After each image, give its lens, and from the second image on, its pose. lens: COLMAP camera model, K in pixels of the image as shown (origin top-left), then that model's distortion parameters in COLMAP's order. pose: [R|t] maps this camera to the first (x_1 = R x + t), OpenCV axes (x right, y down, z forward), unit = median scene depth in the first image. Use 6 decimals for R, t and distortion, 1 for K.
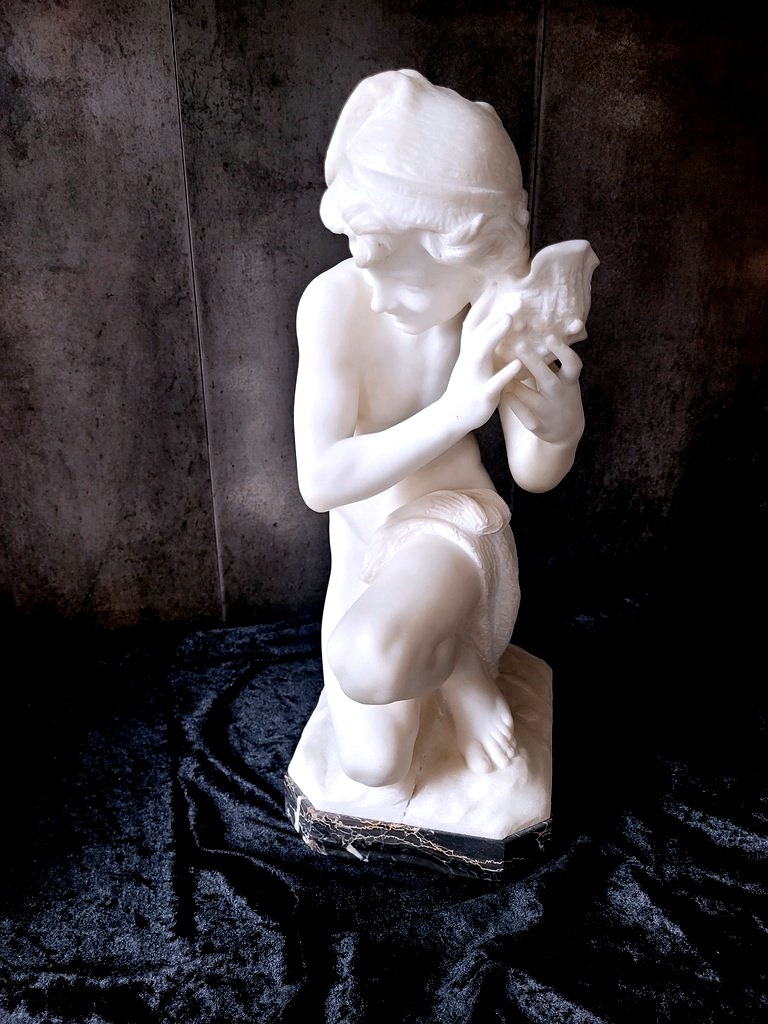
lens RADIAL K [[736.8, 0, 393.5], [0, 736.8, 501.8], [0, 0, 1]] dist [0.005102, -0.018820]
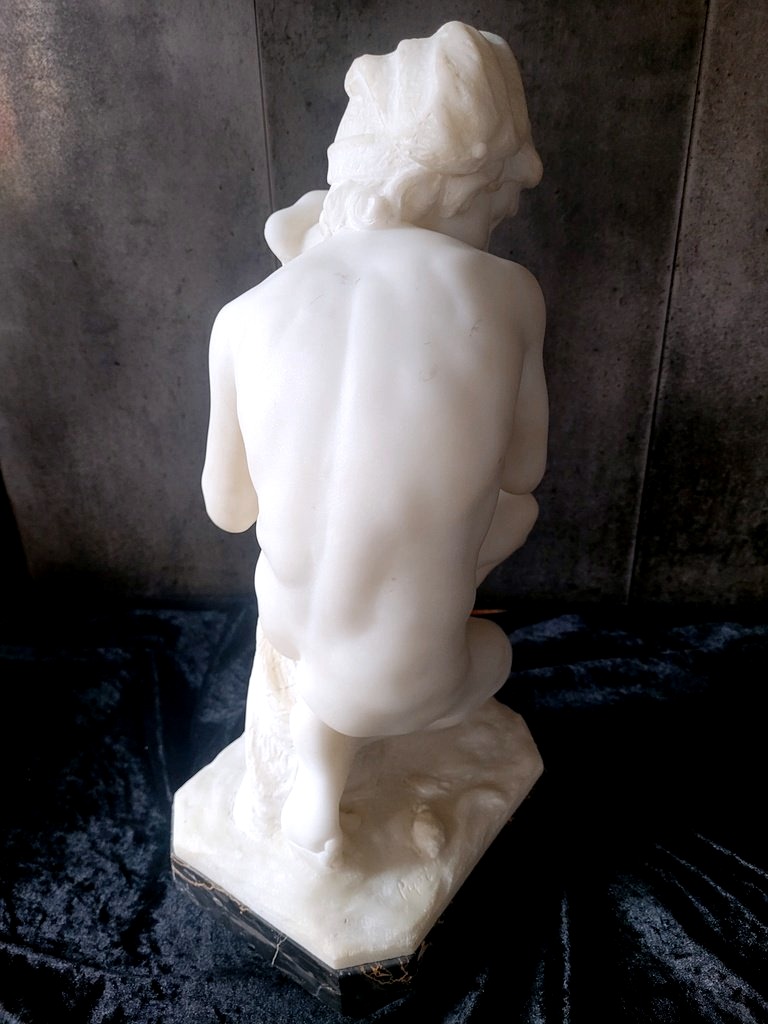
lens RADIAL K [[736.8, 0, 448.5], [0, 736.8, 484.8], [0, 0, 1]] dist [0.005102, -0.018820]
pose [[0.952212, 0.119694, -0.281007, 0.307700], [-0.095949, 0.990664, 0.096839, -0.135979], [0.289974, -0.065249, 0.954808, 0.221748]]
